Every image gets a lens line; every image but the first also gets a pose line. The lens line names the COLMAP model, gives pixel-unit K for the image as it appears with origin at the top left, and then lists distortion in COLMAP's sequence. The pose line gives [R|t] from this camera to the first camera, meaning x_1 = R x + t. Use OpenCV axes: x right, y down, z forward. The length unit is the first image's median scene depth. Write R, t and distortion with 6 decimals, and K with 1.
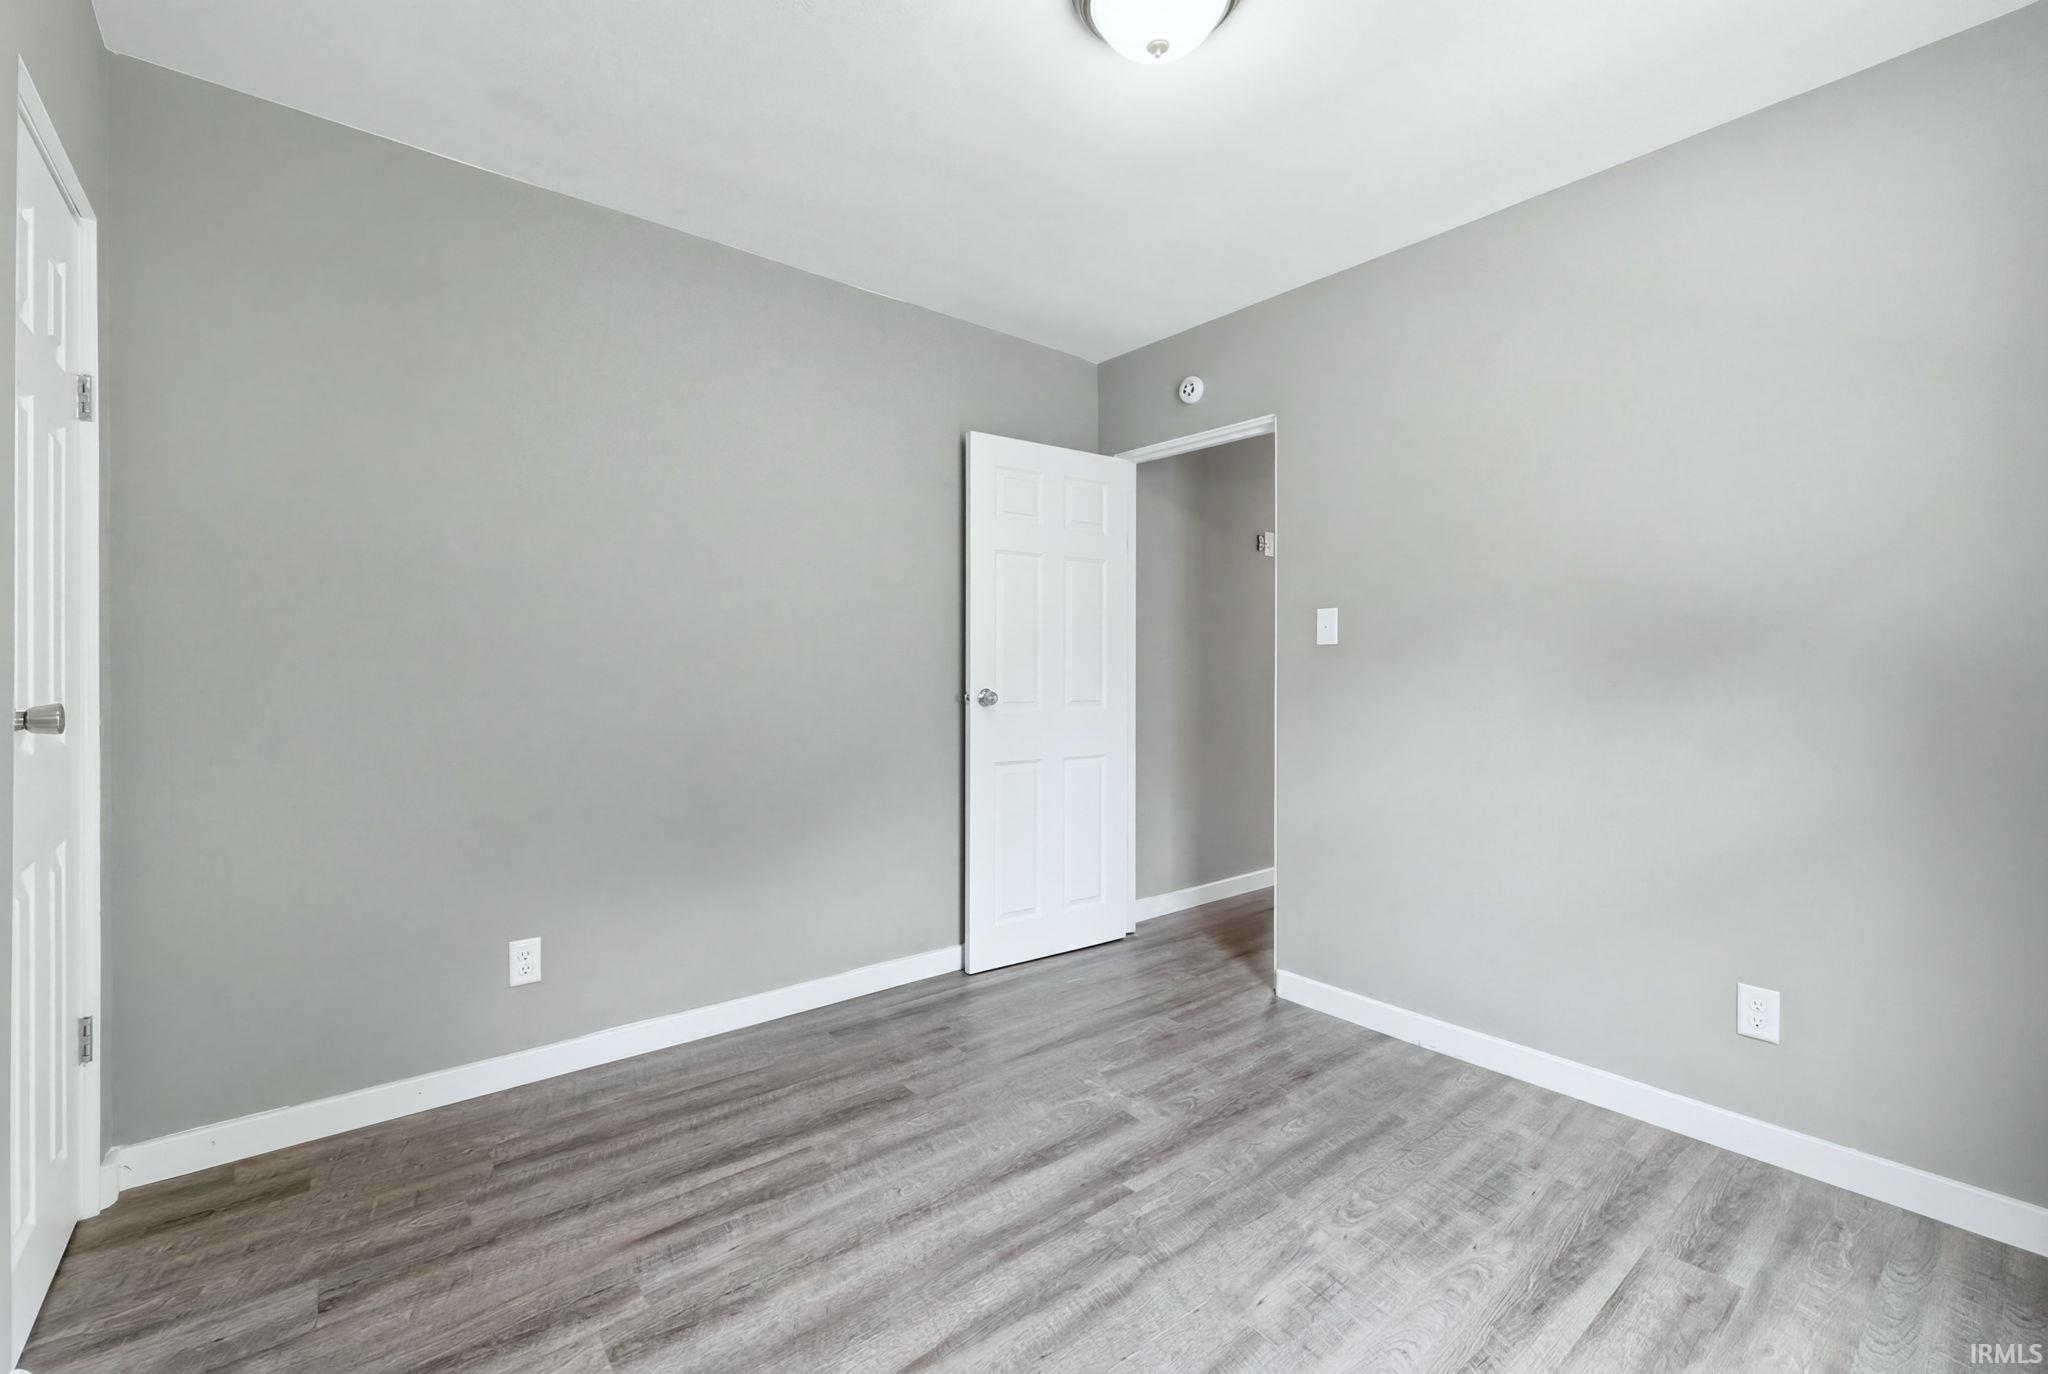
lens RADIAL K [[869.0, 0, 1020.7], [0, 869.0, 665.7], [0, 0, 1]] dist [-0.003181, 0.000108]
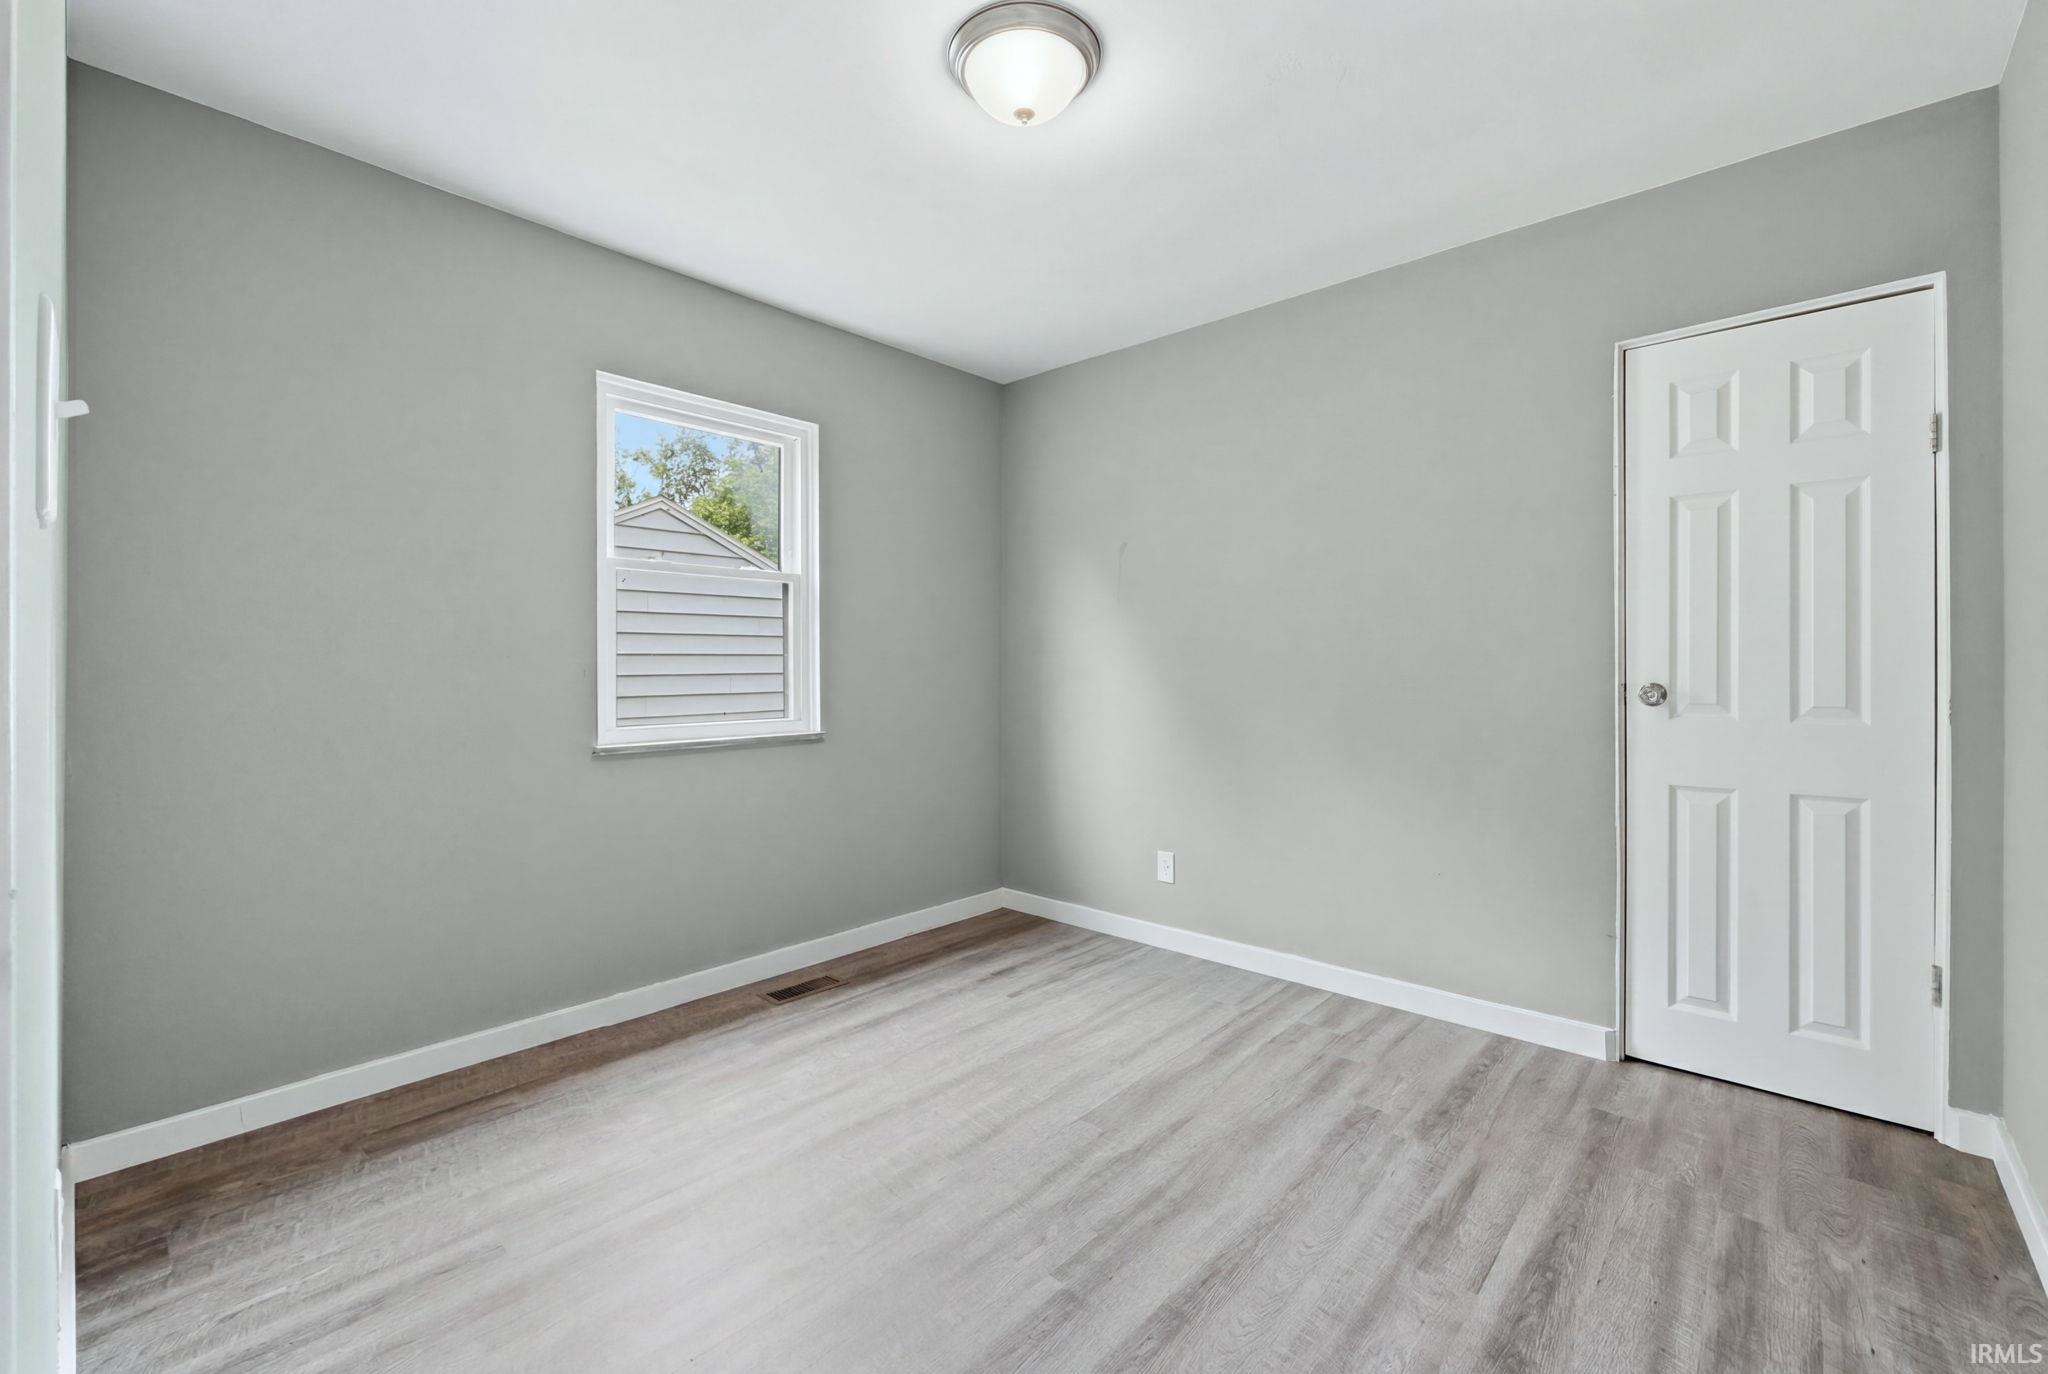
lens RADIAL K [[869.0, 0, 1020.7], [0, 869.0, 665.7], [0, 0, 1]] dist [-0.003181, 0.000108]
pose [[-0.989734, -0.001825, -0.142911, 0.305363], [-0.000566, 0.999961, -0.008847, 0.013734], [0.142922, -0.008676, -0.989696, 1.993539]]
